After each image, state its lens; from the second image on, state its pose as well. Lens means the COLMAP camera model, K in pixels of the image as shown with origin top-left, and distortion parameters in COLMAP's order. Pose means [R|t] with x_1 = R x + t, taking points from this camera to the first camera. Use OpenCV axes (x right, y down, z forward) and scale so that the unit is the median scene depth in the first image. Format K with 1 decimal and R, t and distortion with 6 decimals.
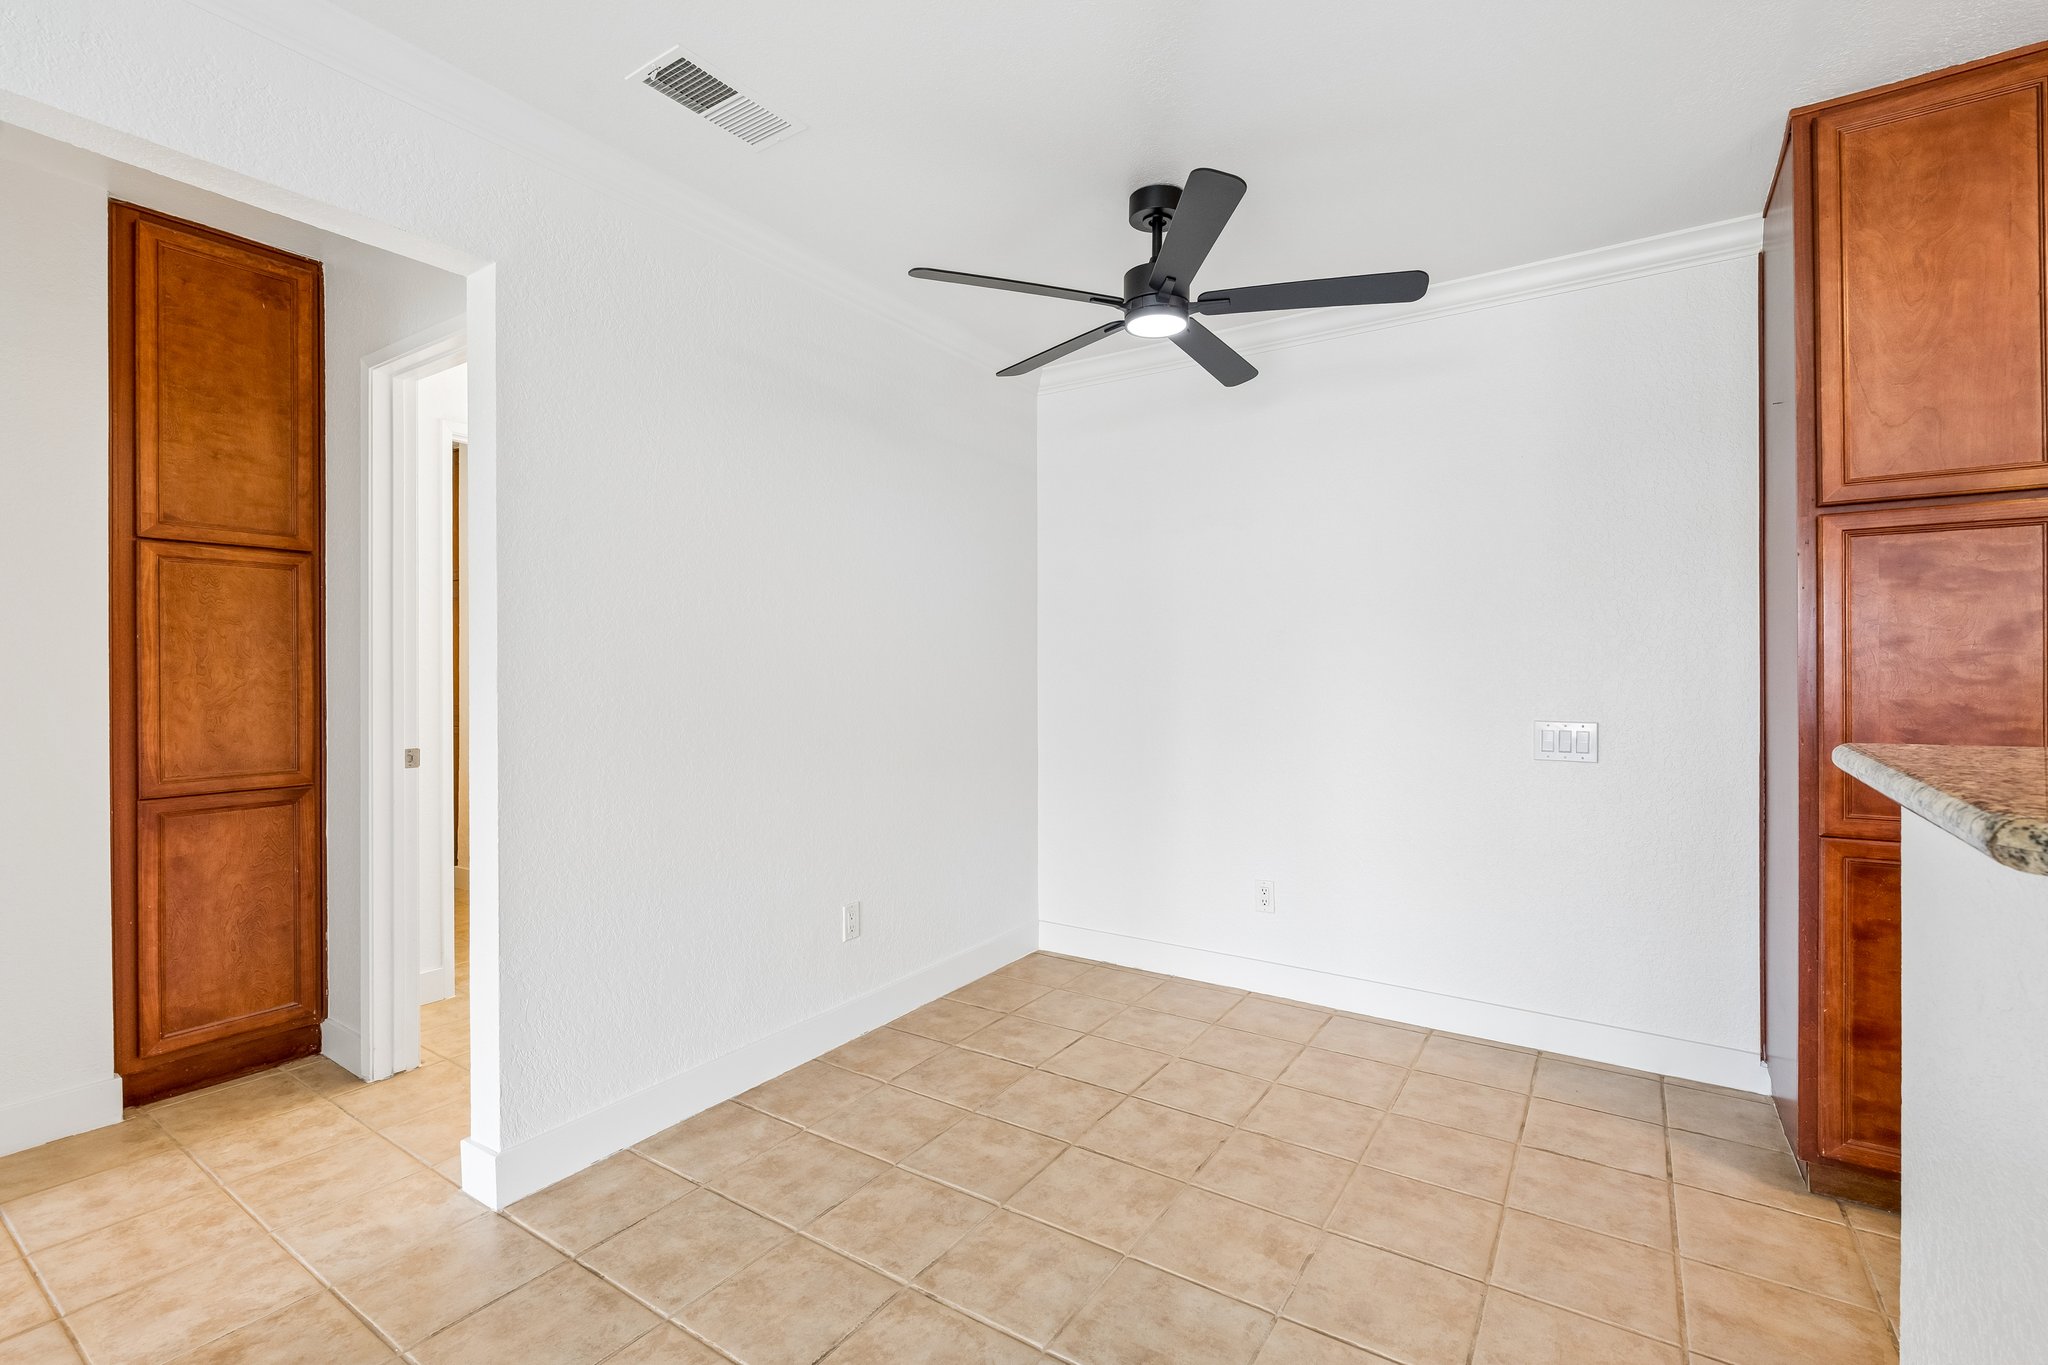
lens RADIAL K [[911.1, 0, 1022.4], [0, 911.1, 678.4], [0, 0, 1]] dist [-0.004288, 0.000169]
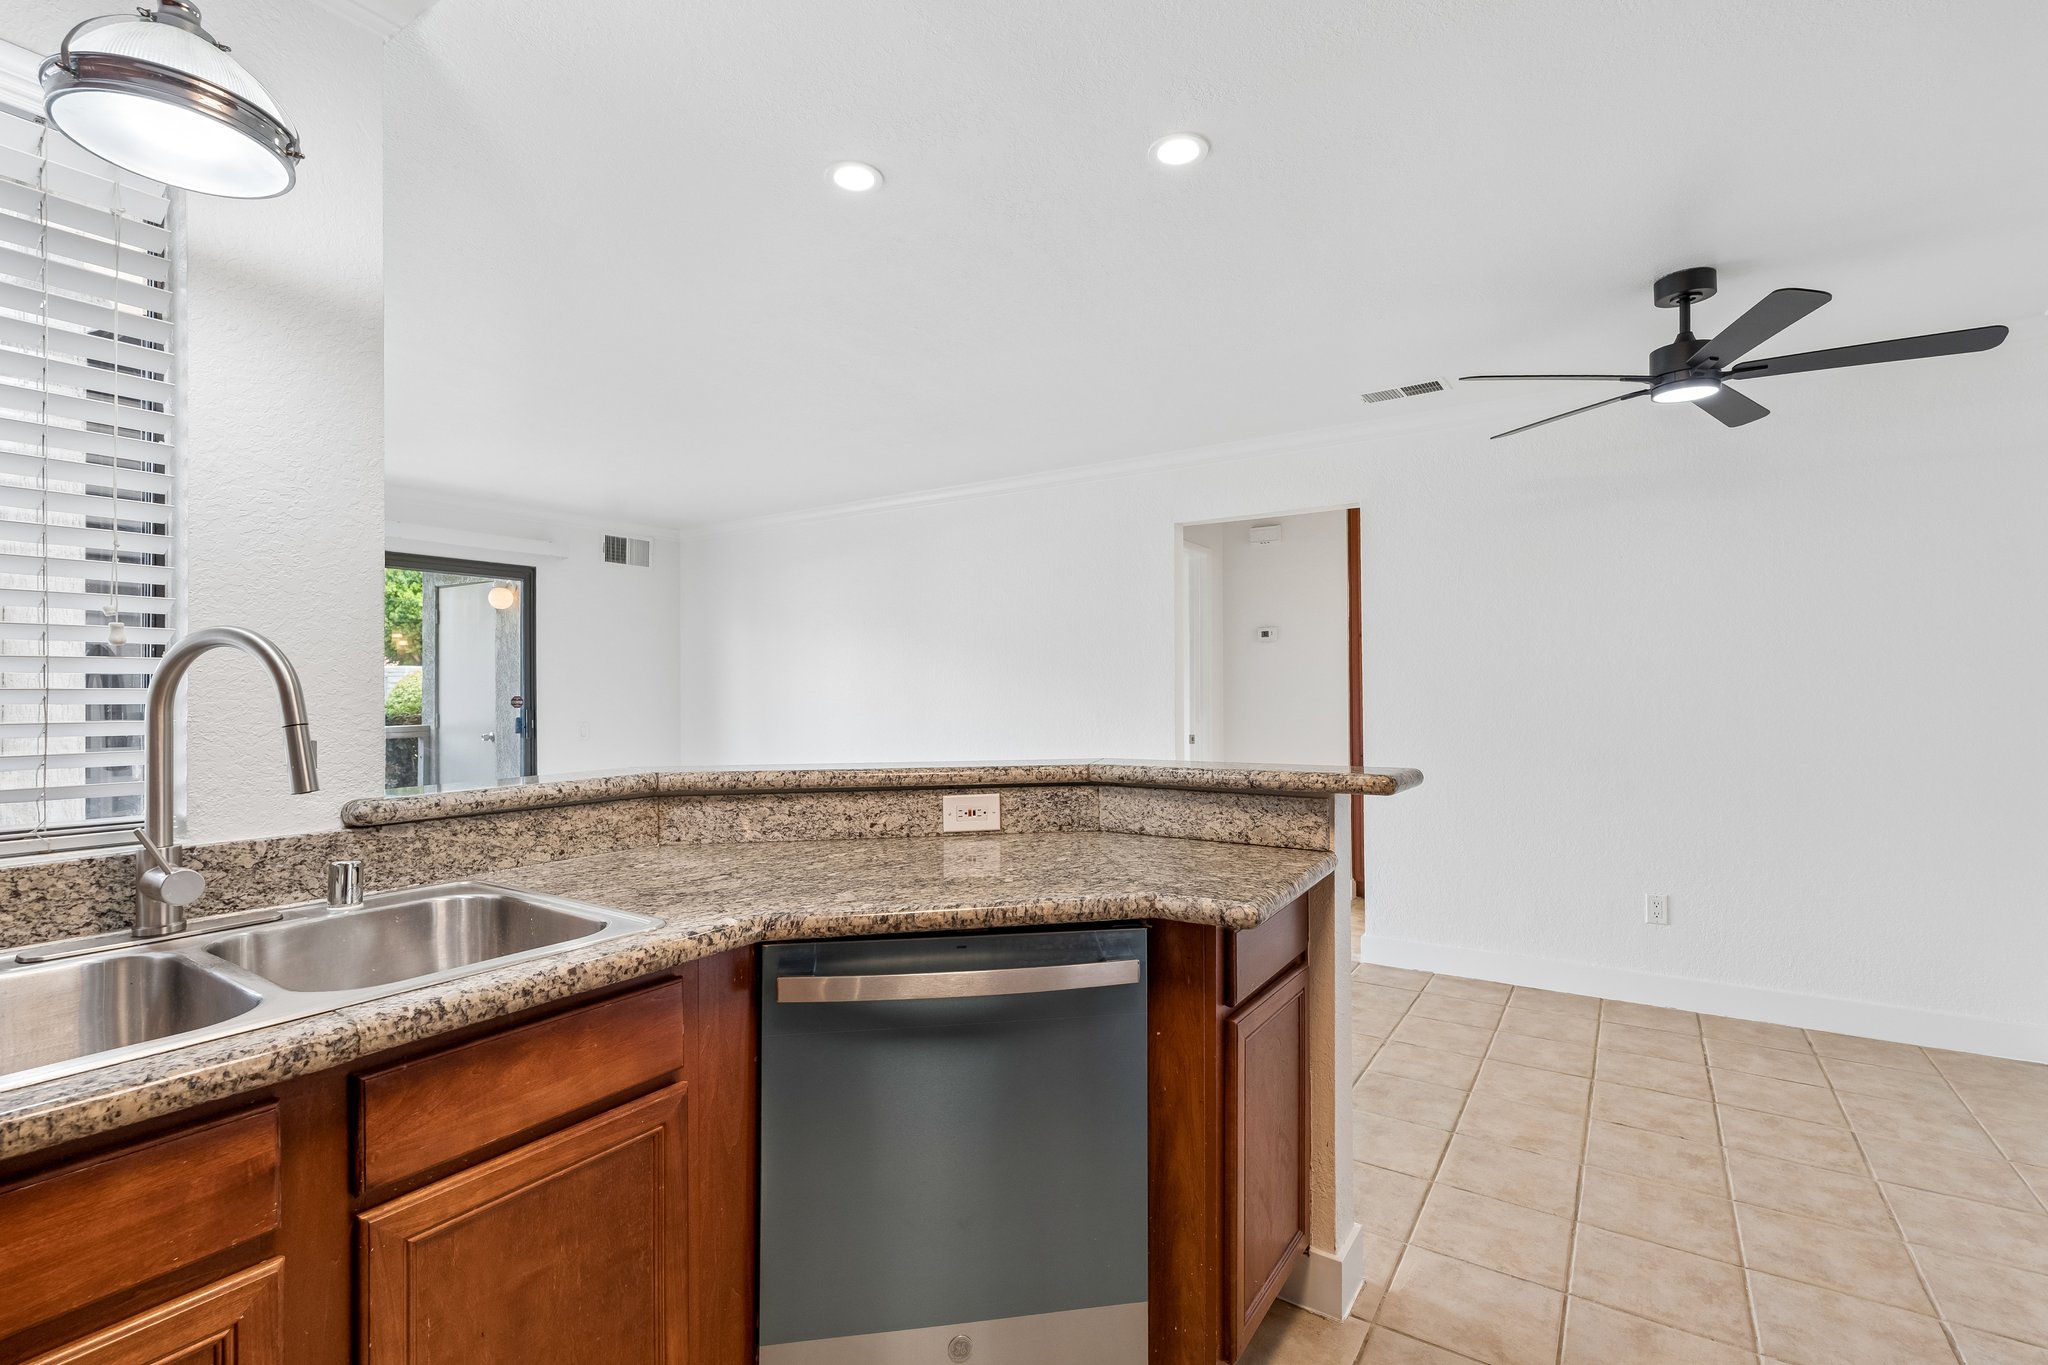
lens RADIAL K [[911.1, 0, 1024.9], [0, 911.1, 688.1], [0, 0, 1]] dist [-0.004288, 0.000169]
pose [[-0.001167, -0.000596, -0.999999, 1.238876], [0.000312, 1.000000, -0.000597, -0.036878], [0.999999, -0.000313, -0.001167, 0.184601]]
